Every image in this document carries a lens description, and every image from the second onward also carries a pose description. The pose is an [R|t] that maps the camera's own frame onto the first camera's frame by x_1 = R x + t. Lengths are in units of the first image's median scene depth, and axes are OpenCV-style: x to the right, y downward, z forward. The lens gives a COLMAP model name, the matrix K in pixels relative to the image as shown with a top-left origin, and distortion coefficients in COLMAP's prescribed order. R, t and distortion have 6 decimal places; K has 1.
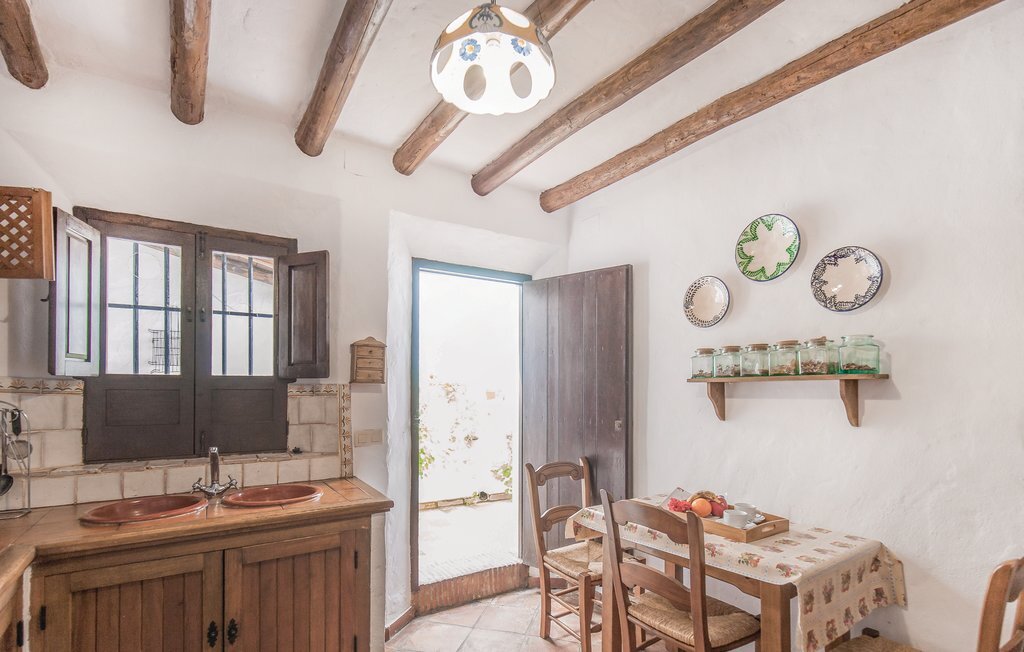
lens RADIAL K [[476.1, 0, 511.7], [0, 476.1, 384.1], [0, 0, 1]] dist [0.001341, 0.000145]
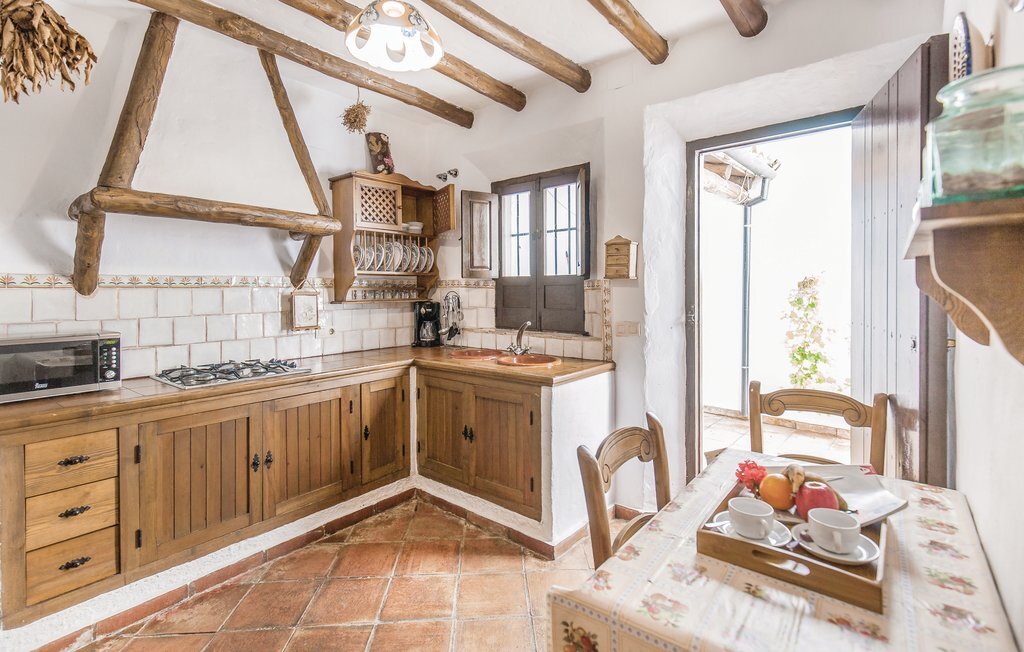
lens RADIAL K [[477.6, 0, 515.2], [0, 477.6, 293.5], [0, 0, 1]] dist [-0.000400, -0.000249]
pose [[0.299196, 0.006338, -0.954171, 0.723320], [0.015199, 0.999819, 0.011407, 0.018019], [0.954071, -0.017916, 0.299046, 0.481219]]
